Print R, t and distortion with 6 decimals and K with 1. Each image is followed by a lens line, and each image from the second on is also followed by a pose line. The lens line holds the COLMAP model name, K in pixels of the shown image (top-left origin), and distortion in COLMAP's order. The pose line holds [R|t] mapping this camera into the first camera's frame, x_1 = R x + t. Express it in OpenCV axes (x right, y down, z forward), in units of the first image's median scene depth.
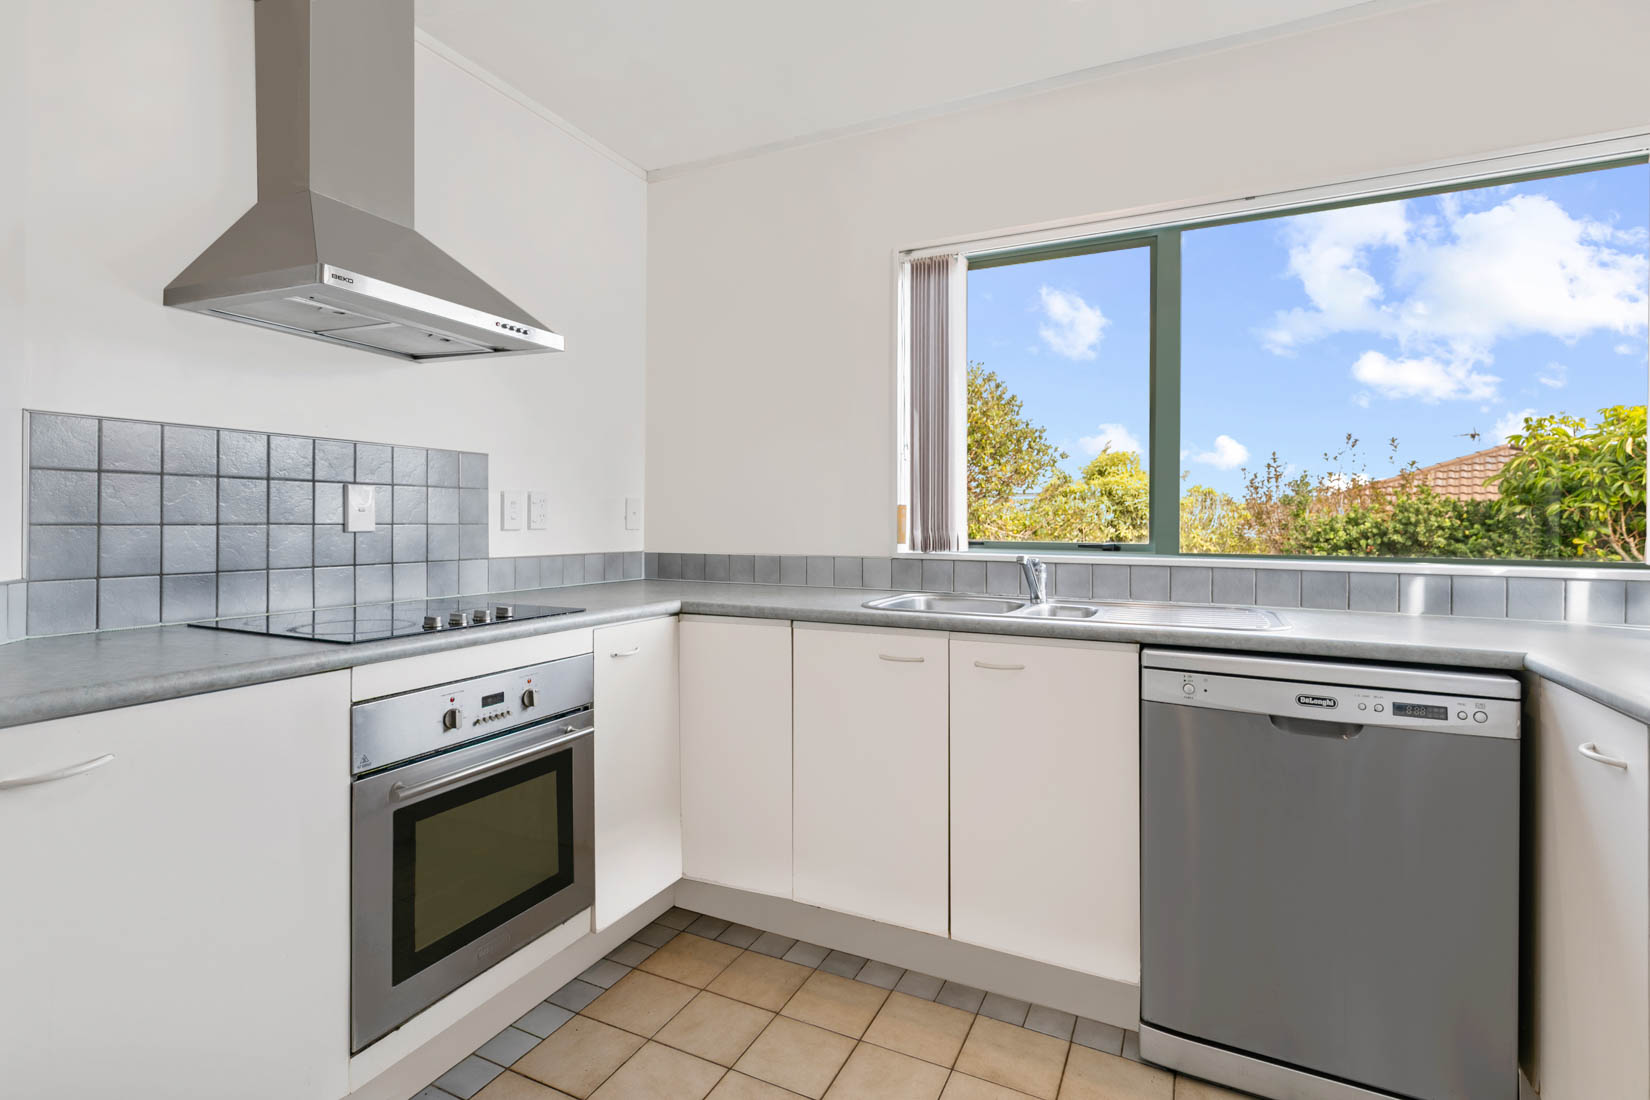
lens RADIAL K [[767.7, 0, 828.4], [0, 767.7, 543.7], [0, 0, 1]] dist [0.005096, 0.000066]
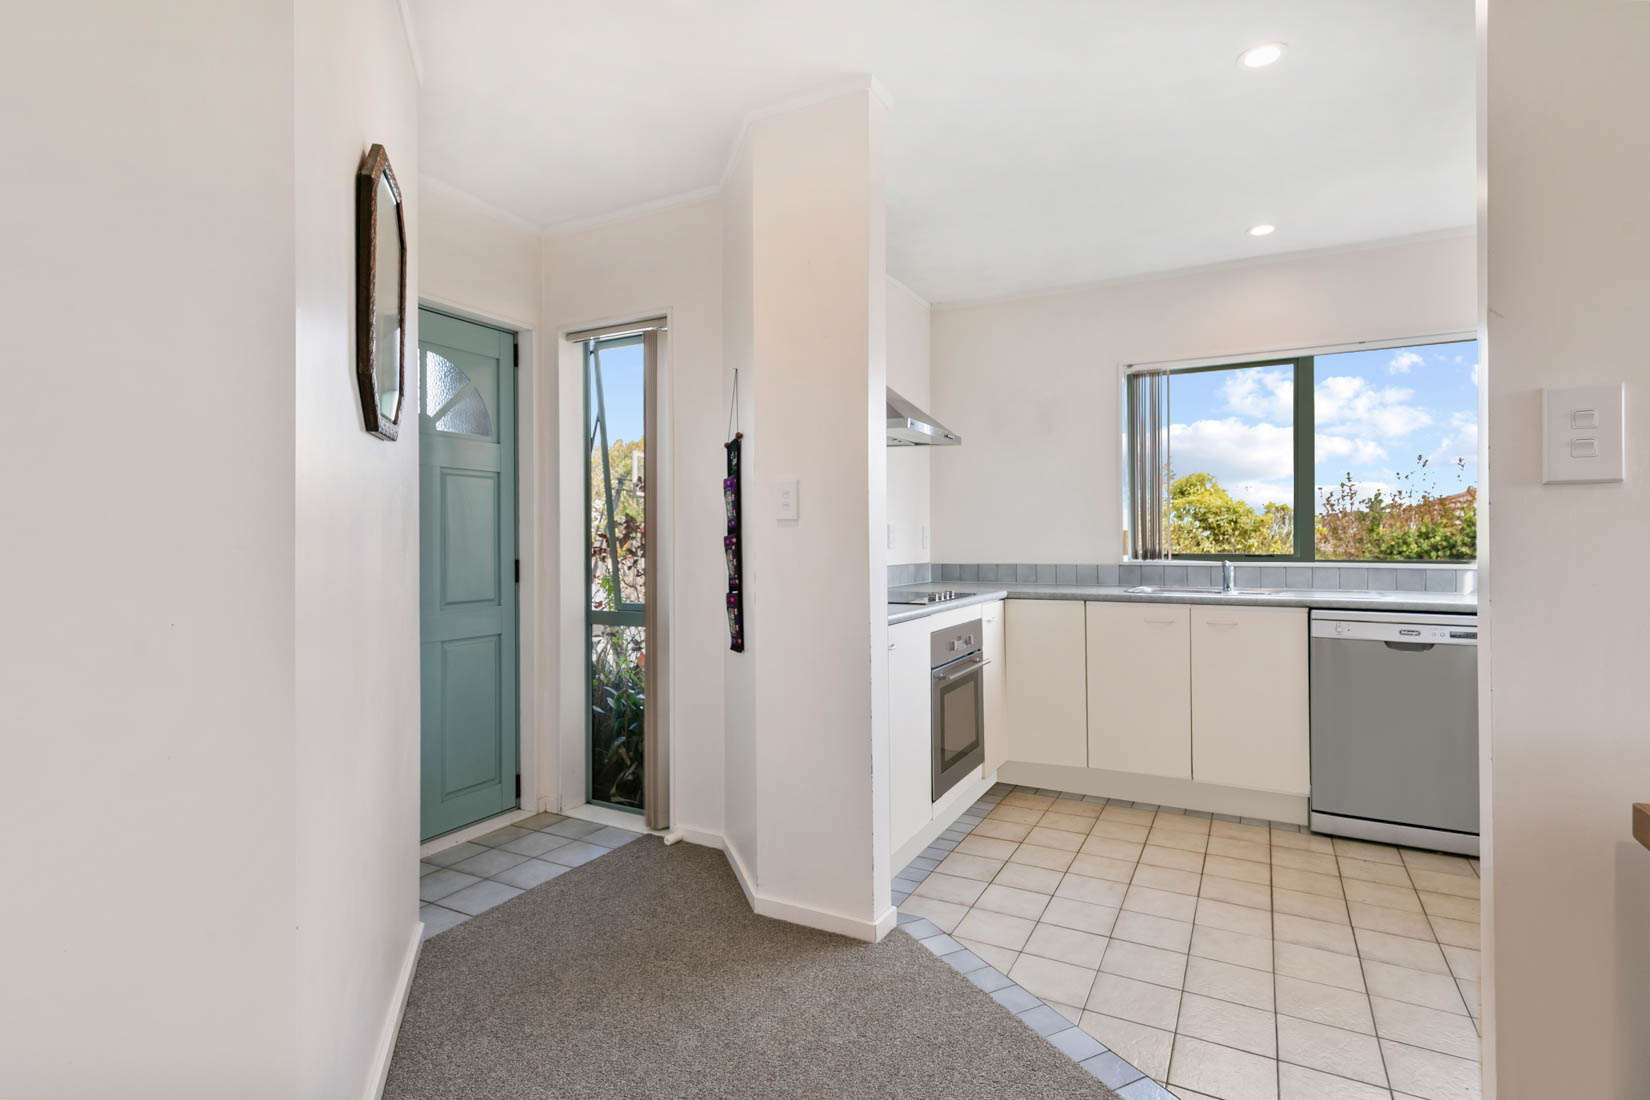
lens RADIAL K [[811.6, 0, 821.3], [0, 811.6, 565.0], [0, 0, 1]] dist [-0.000837, -0.000950]
pose [[0.999191, -0.009058, -0.039194, -0.147781], [0.009157, 0.999955, 0.002343, 0.003195], [0.039171, -0.002700, 0.999229, -0.212172]]
